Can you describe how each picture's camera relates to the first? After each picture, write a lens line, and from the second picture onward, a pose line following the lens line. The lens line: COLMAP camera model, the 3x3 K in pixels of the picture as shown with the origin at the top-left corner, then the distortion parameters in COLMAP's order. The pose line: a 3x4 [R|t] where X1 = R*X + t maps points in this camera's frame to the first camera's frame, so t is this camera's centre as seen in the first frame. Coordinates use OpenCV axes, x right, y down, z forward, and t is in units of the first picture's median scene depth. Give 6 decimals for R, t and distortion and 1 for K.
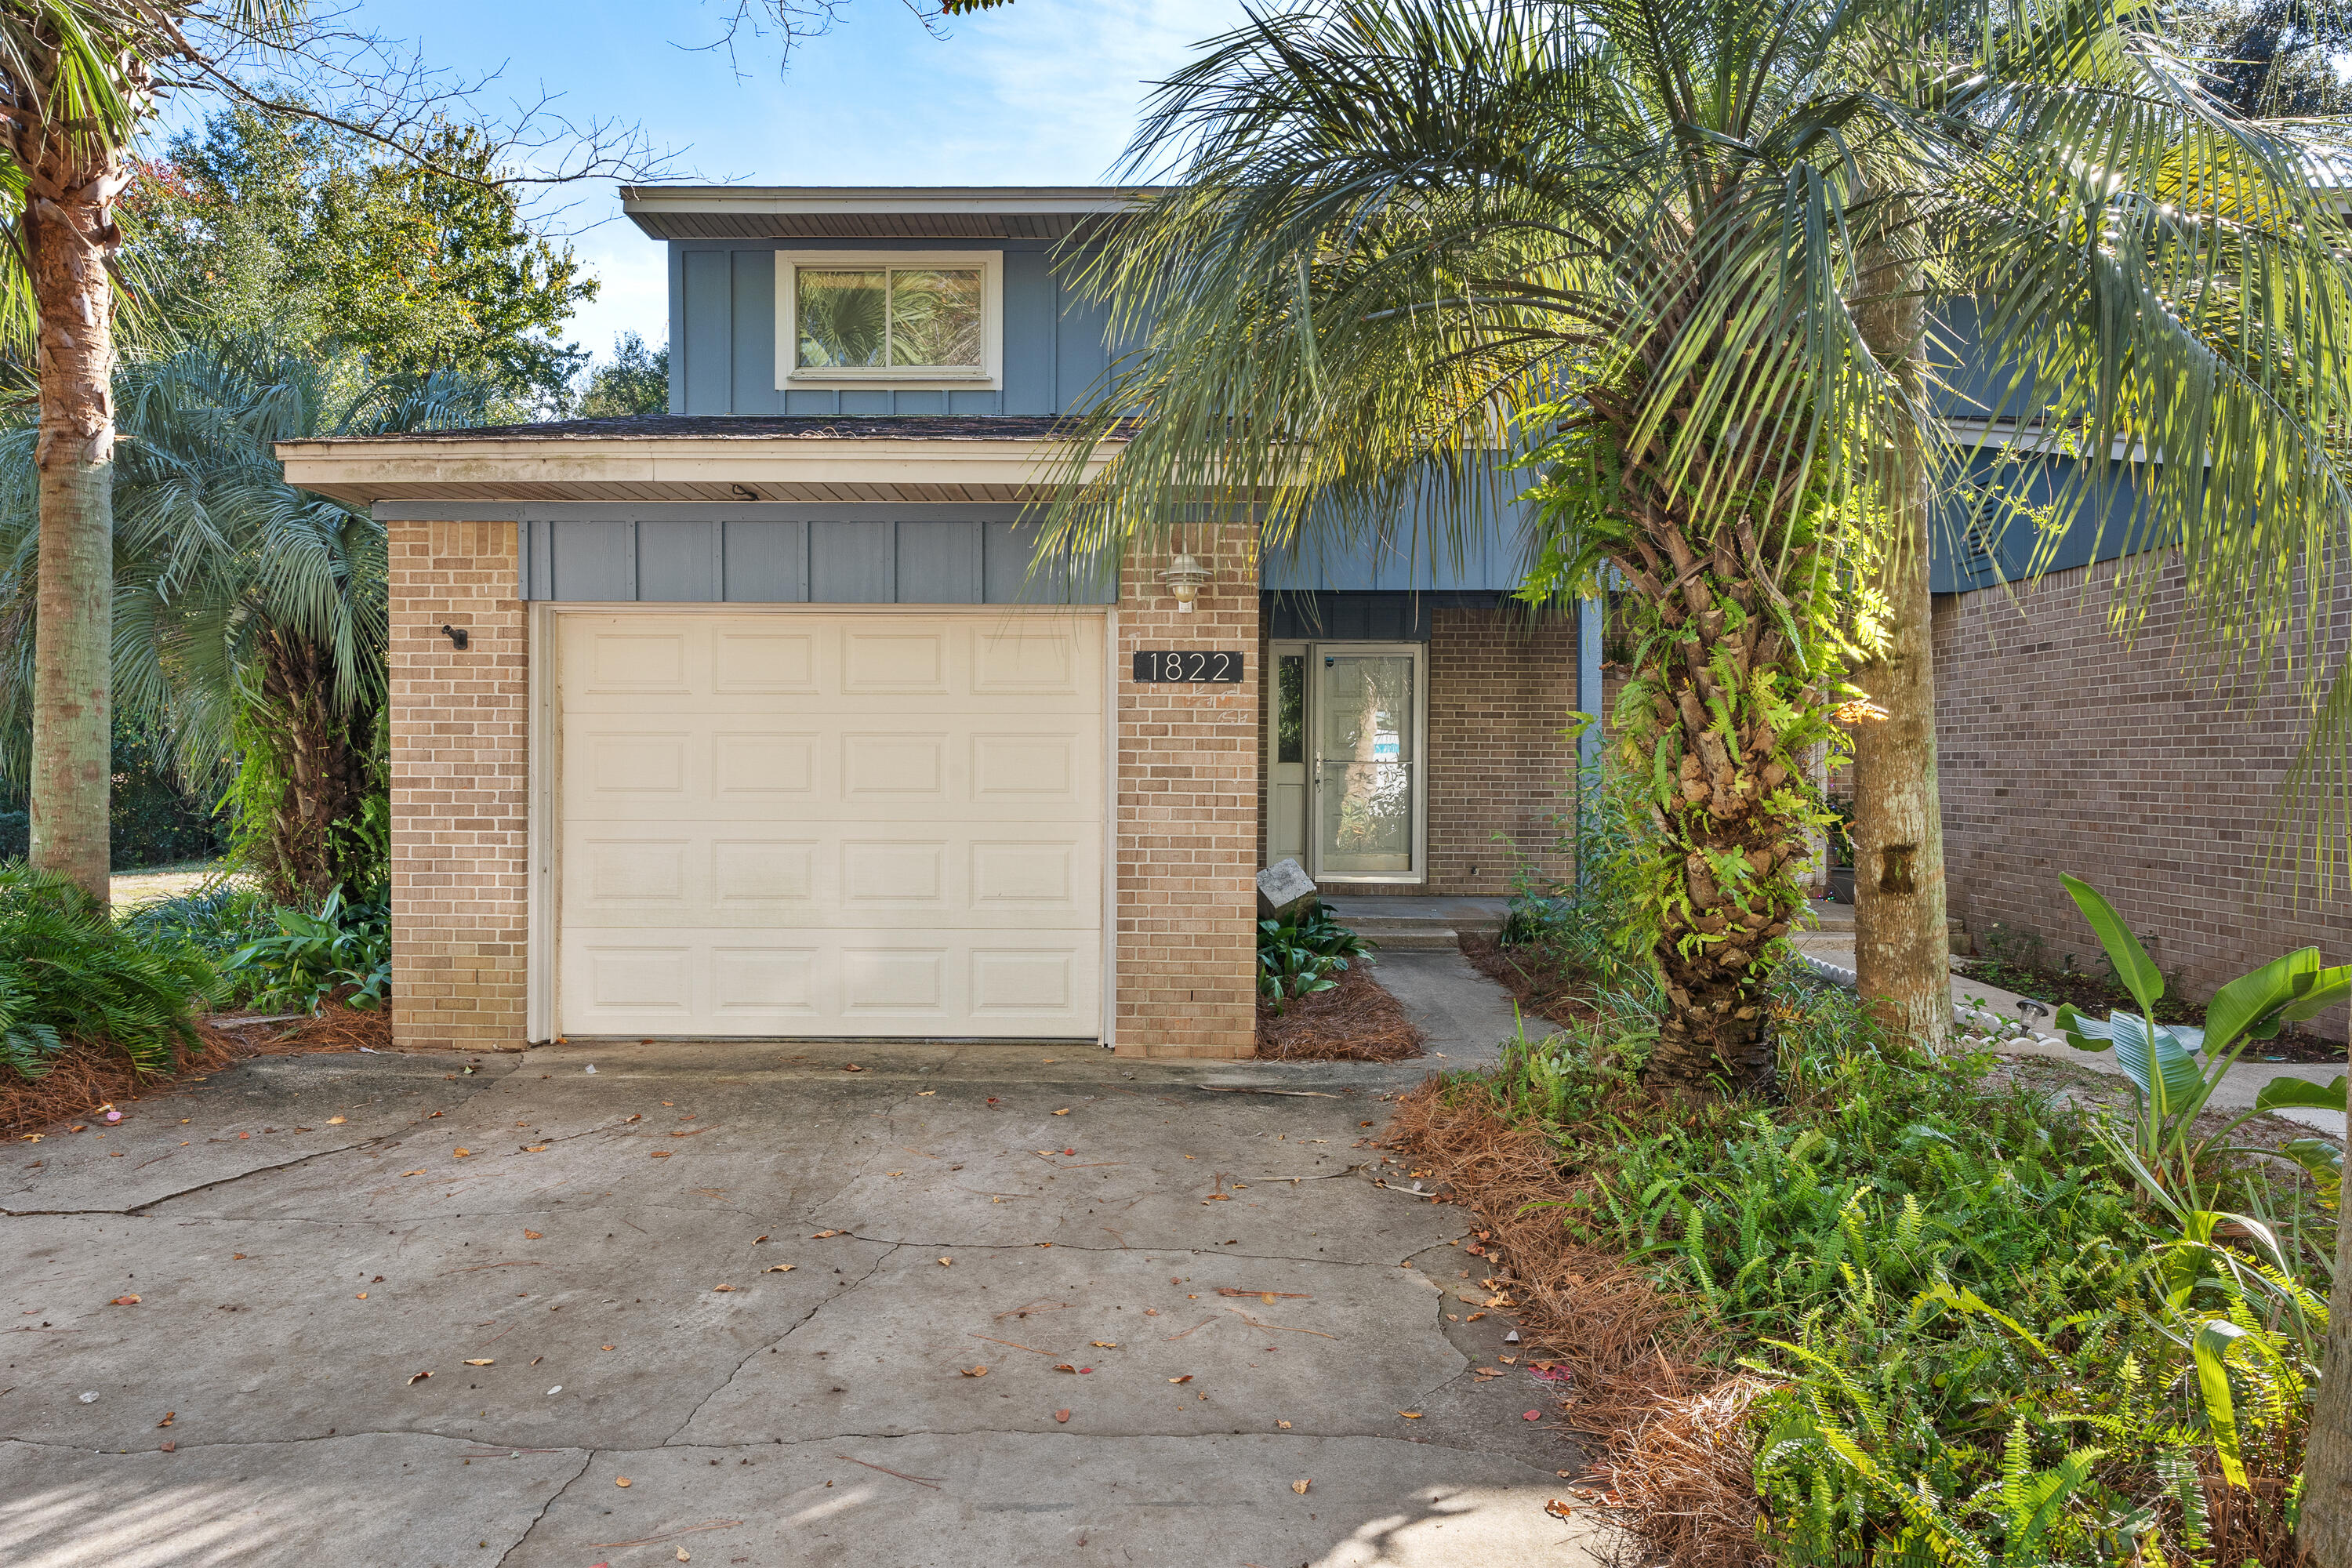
lens RADIAL K [[1552.6, 0, 1176.2], [0, 1552.6, 788.9], [0, 0, 1]] dist [-0.005387, 0.002036]
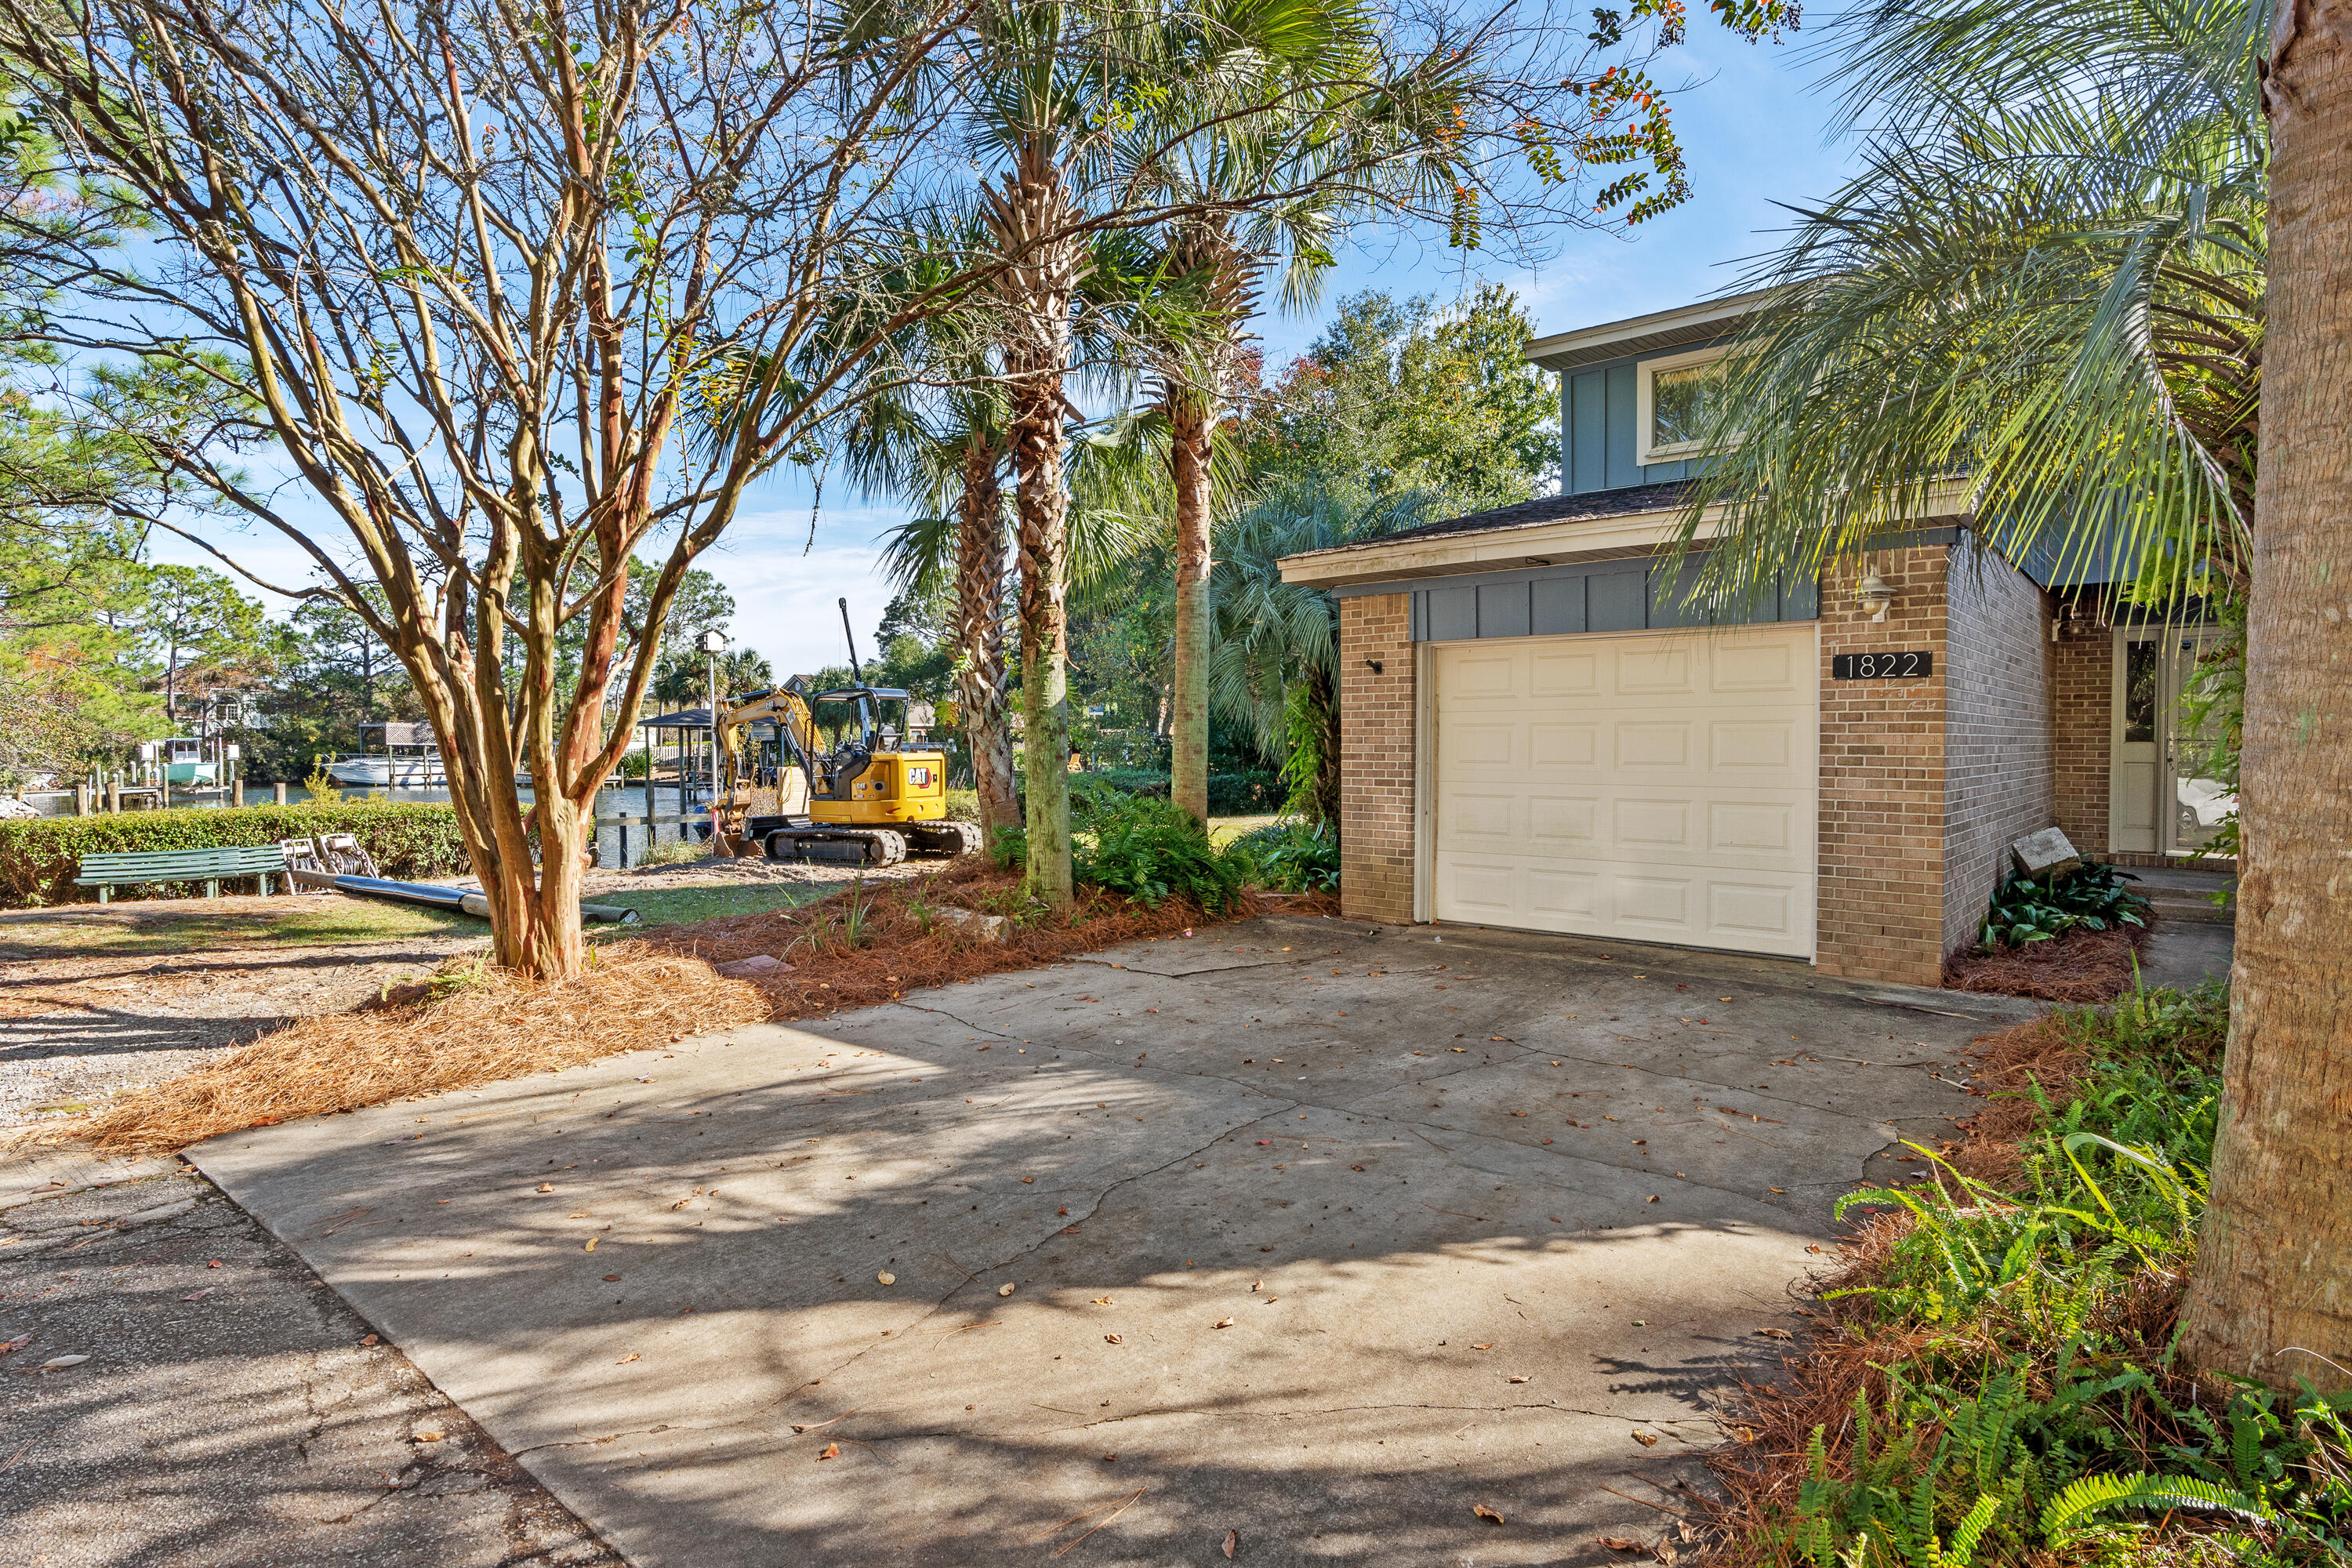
lens RADIAL K [[1229.8, 0, 1176.5], [0, 1229.8, 771.1], [0, 0, 1]] dist [-0.000250, 0.000273]
pose [[0.760049, 0.011380, -0.649766, 0.212164], [-0.007630, 0.999934, 0.008588, 0.001589], [0.649821, -0.001569, 0.760086, -0.110437]]
